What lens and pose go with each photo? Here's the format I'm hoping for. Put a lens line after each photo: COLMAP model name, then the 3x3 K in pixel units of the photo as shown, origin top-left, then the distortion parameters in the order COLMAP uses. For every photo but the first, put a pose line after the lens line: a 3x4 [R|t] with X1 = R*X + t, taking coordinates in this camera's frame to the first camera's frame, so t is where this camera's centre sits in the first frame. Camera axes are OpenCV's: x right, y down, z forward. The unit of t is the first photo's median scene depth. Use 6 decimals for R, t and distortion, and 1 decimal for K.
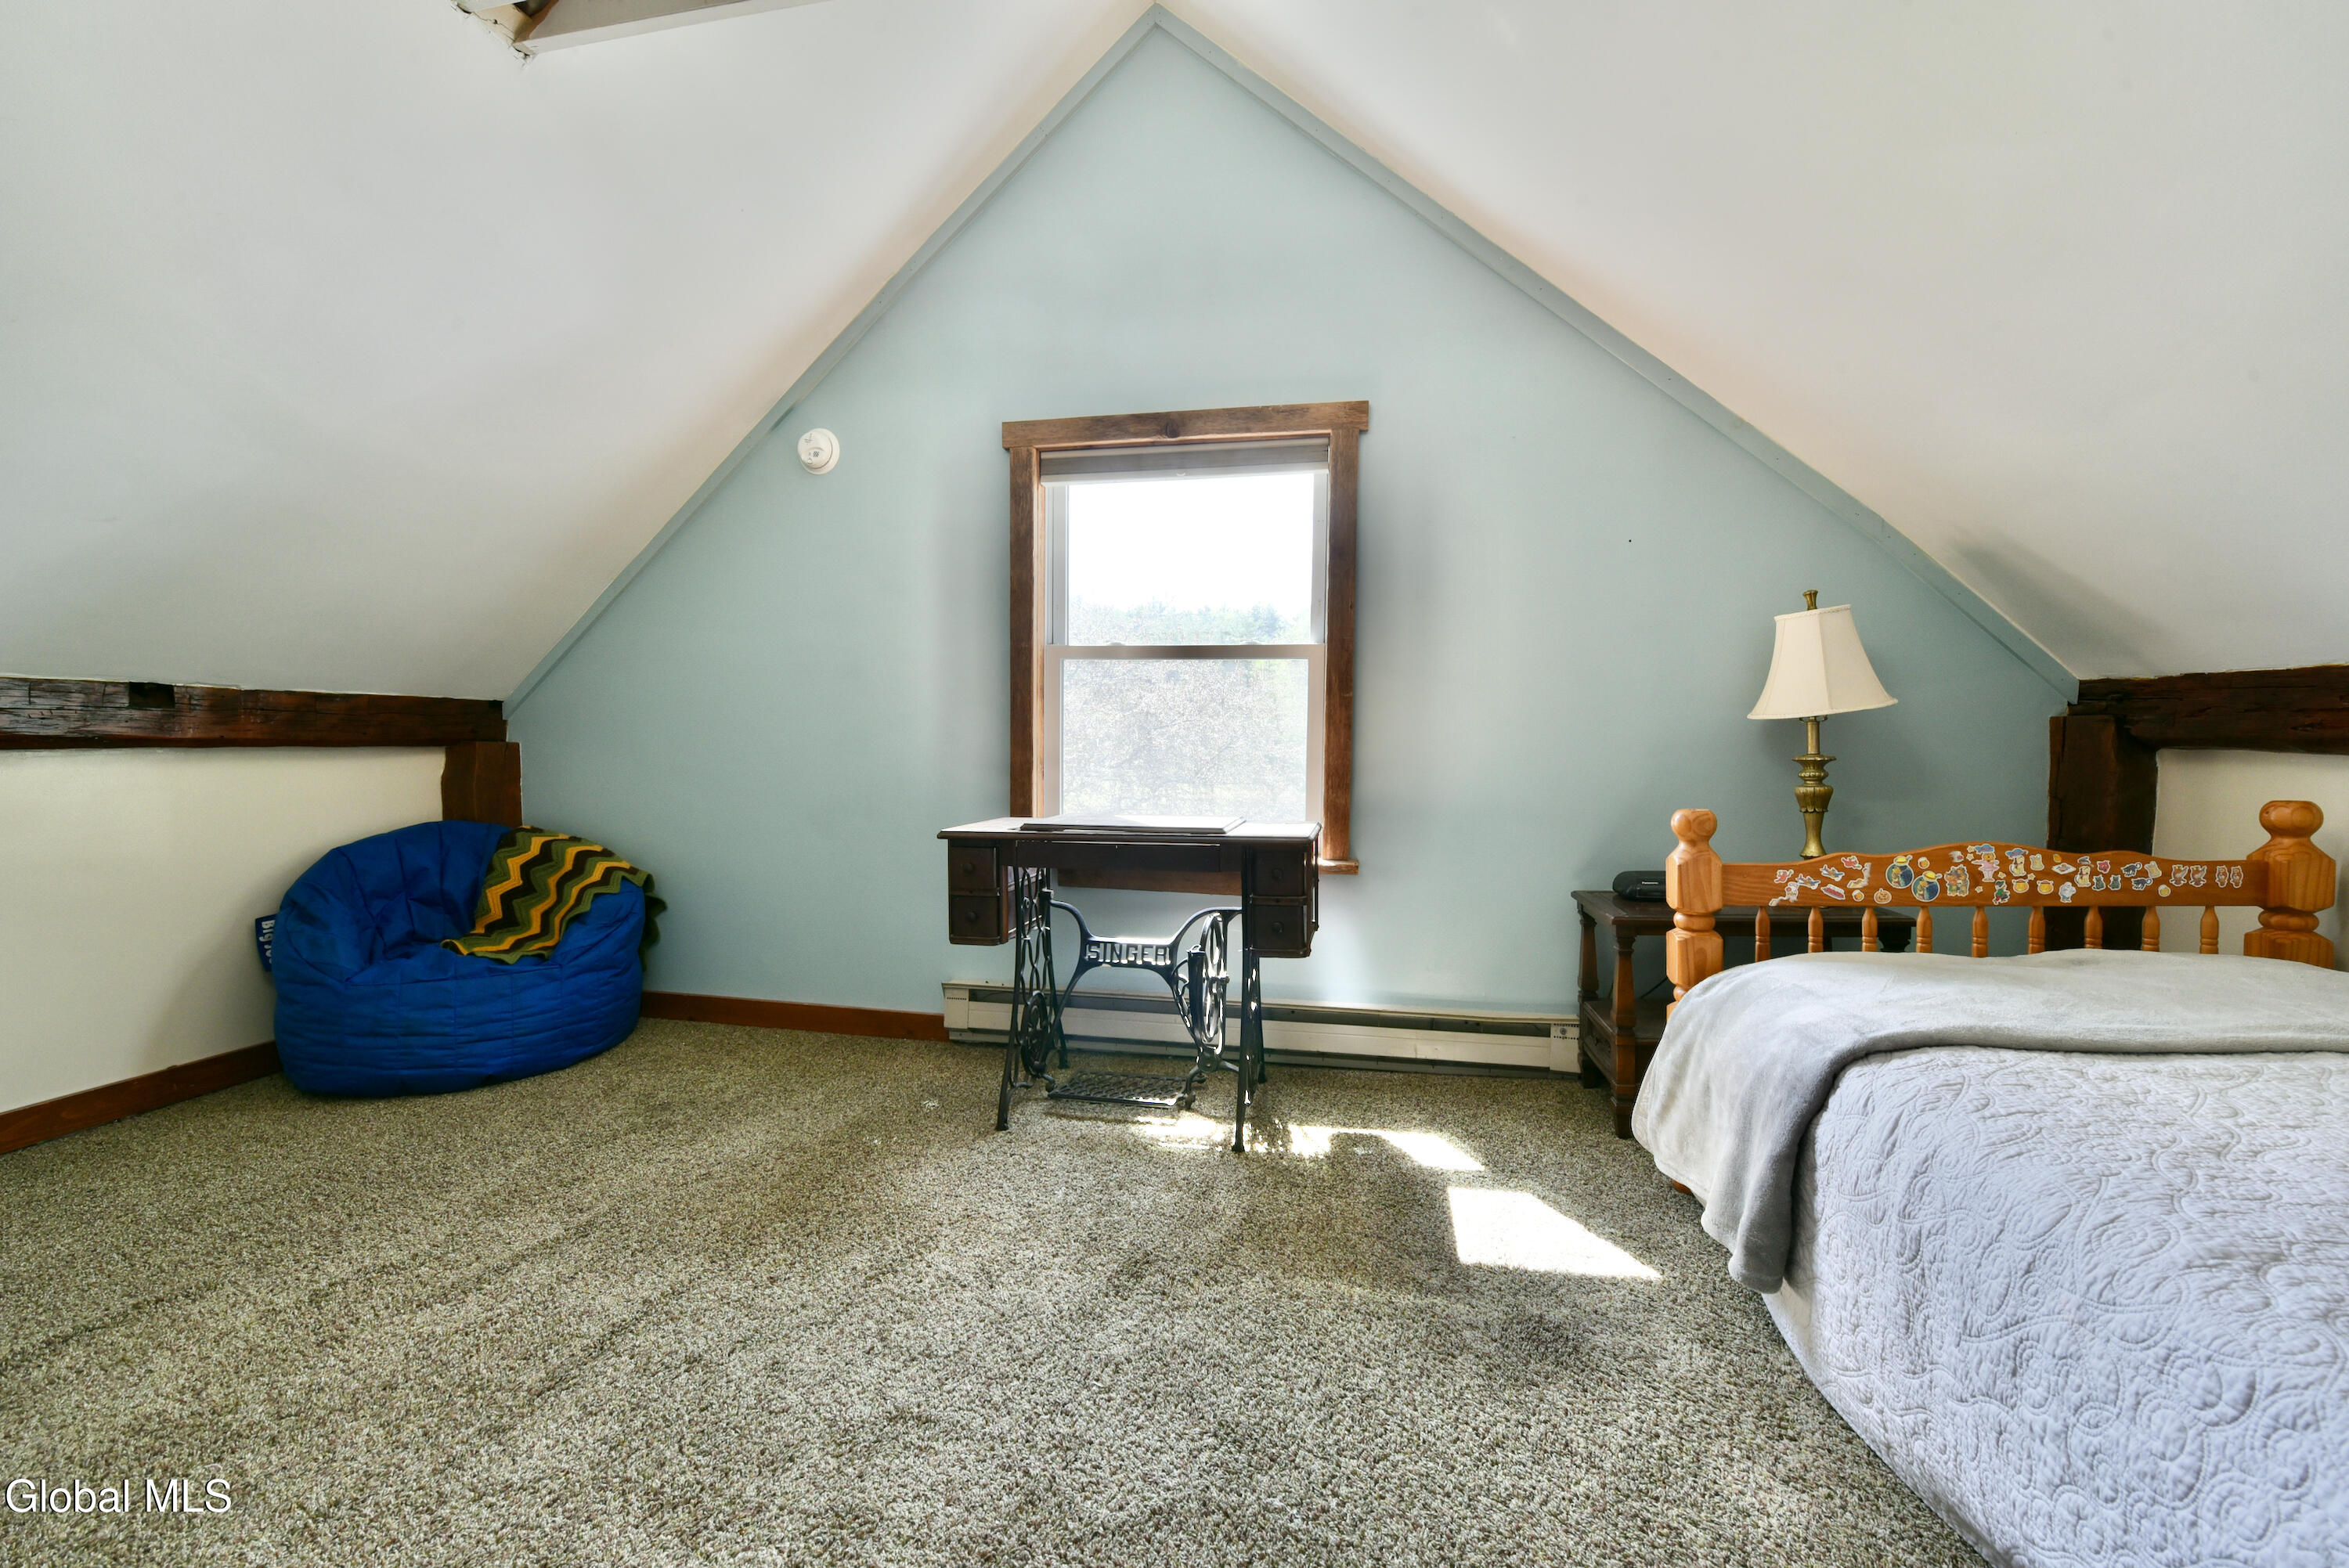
lens RADIAL K [[971.1, 0, 1174.5], [0, 971.1, 784.0], [0, 0, 1]] dist [-0.016610, -0.003210]
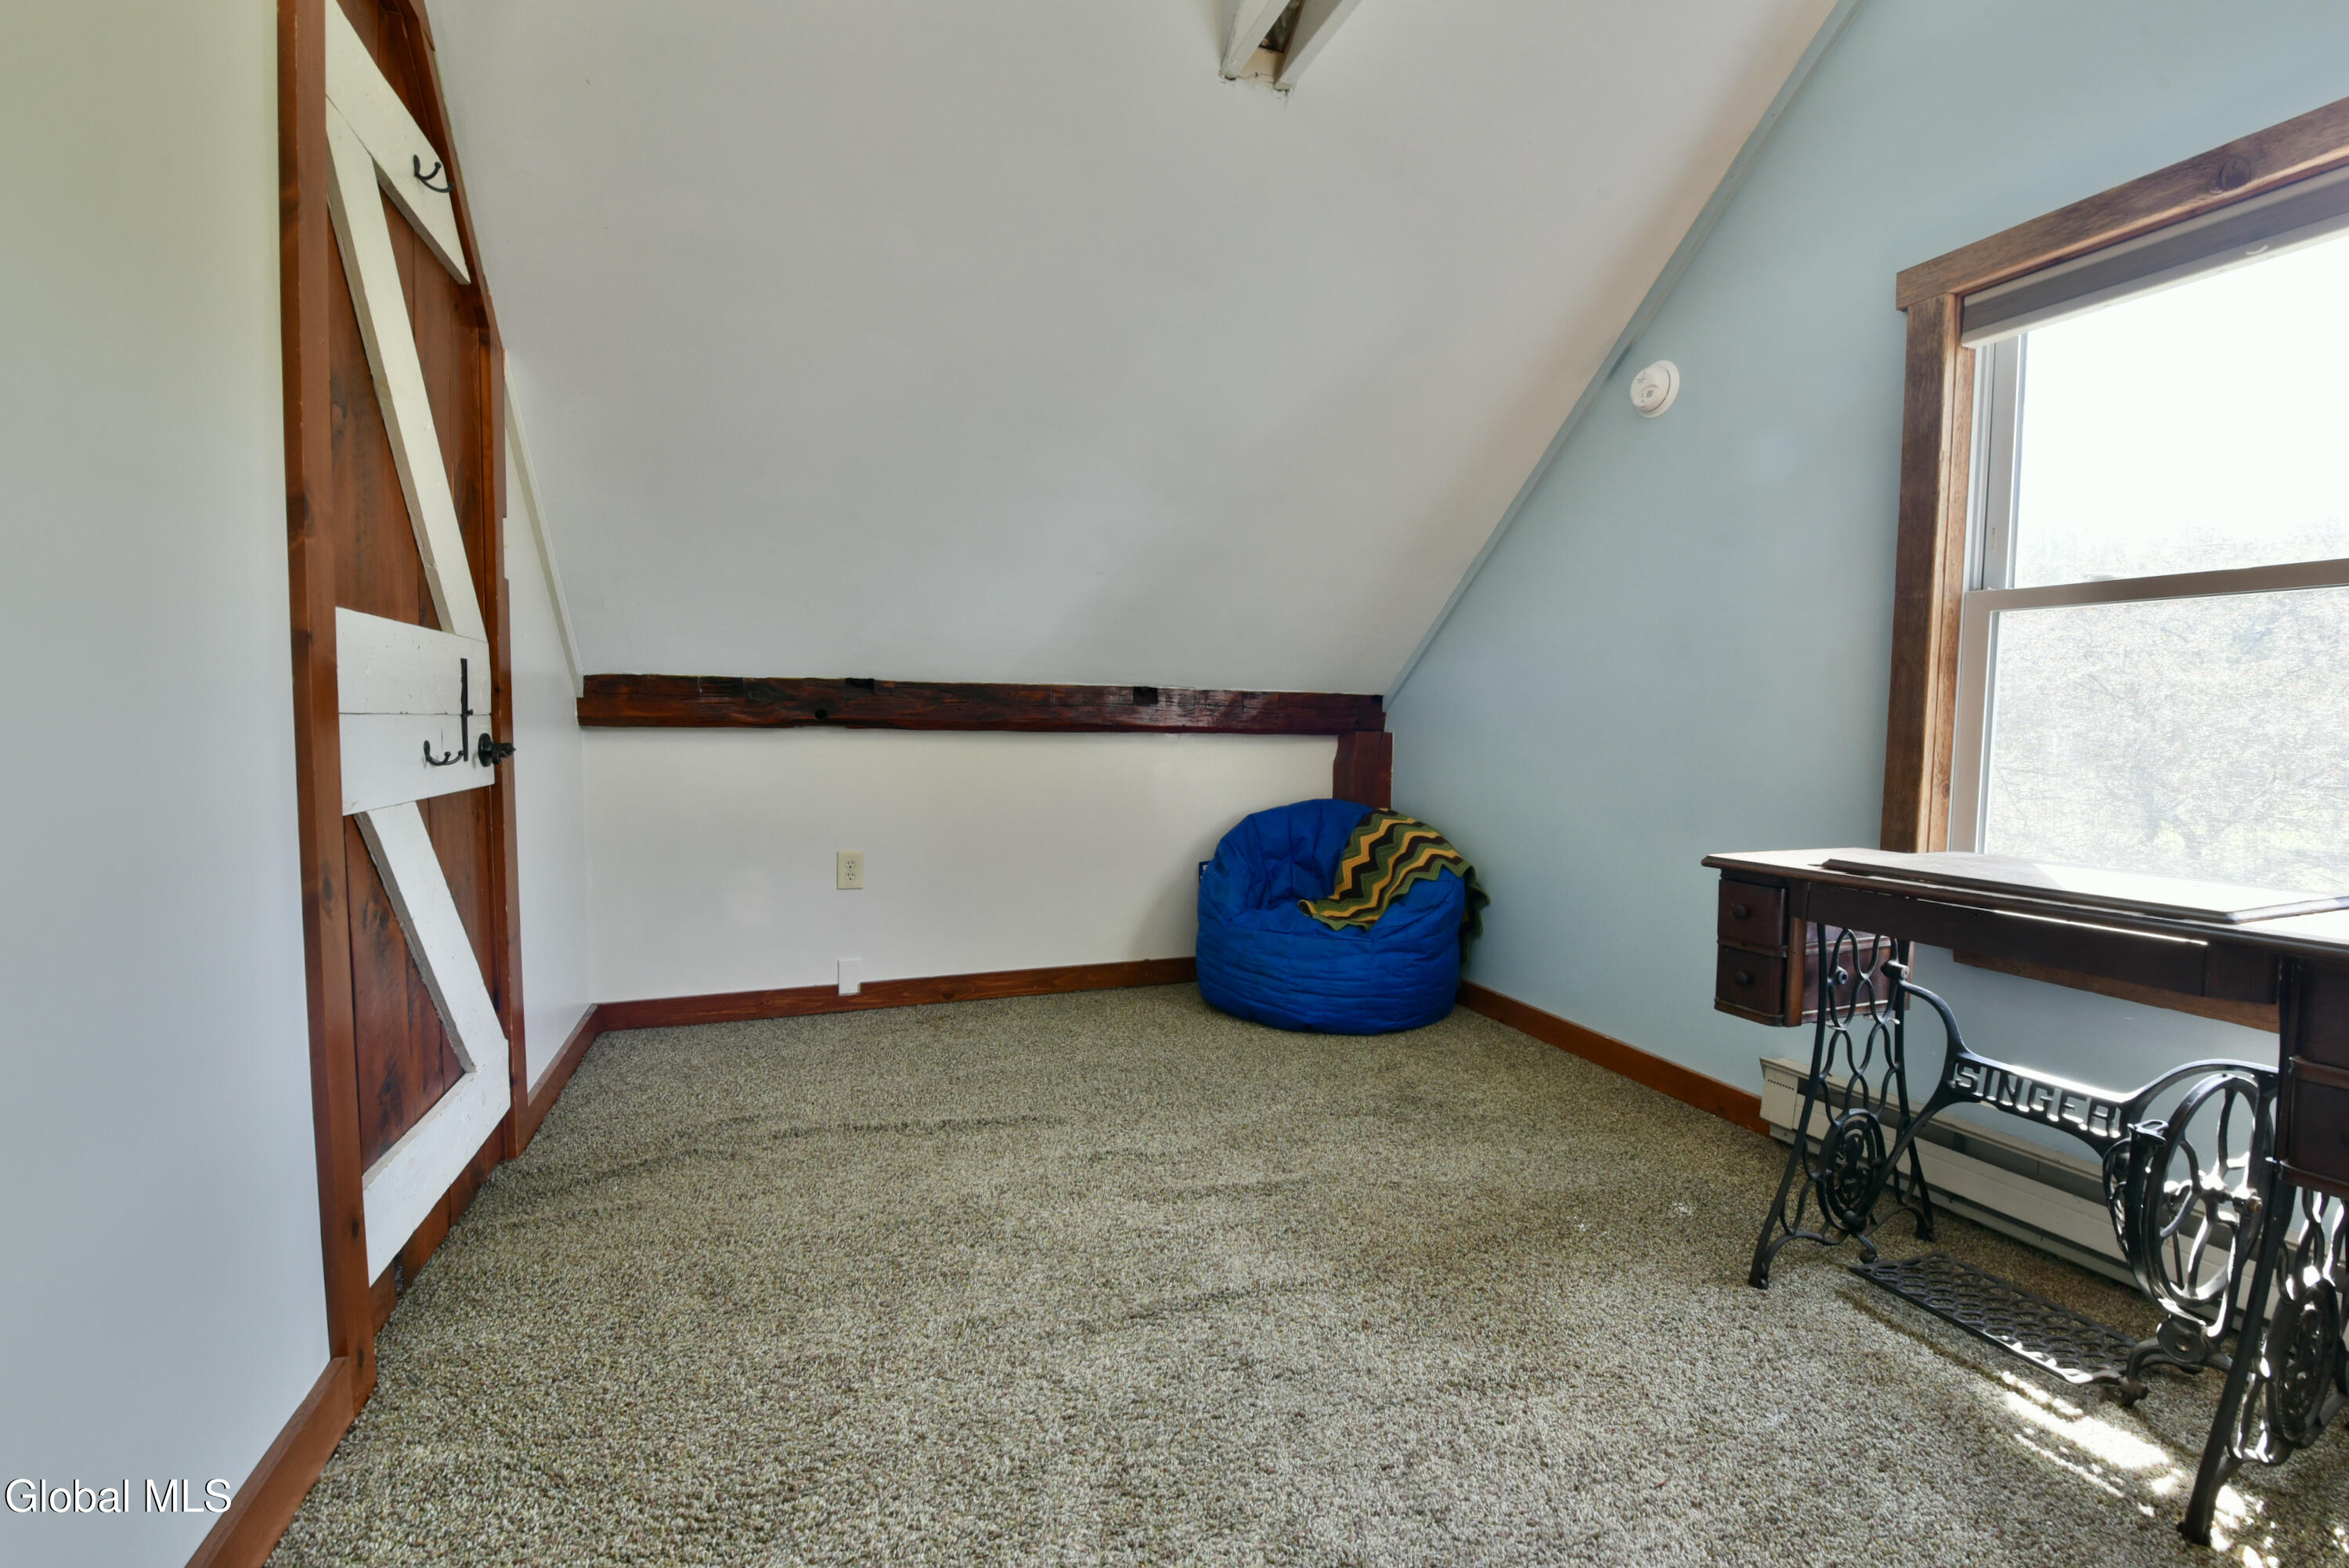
lens RADIAL K [[971.1, 0, 1174.5], [0, 971.1, 784.0], [0, 0, 1]] dist [-0.016610, -0.003210]
pose [[0.533744, 0.054028, -0.843918, 0.154219], [-0.048266, 0.998276, 0.033384, -0.011221], [0.844268, 0.022914, 0.535432, 0.237109]]
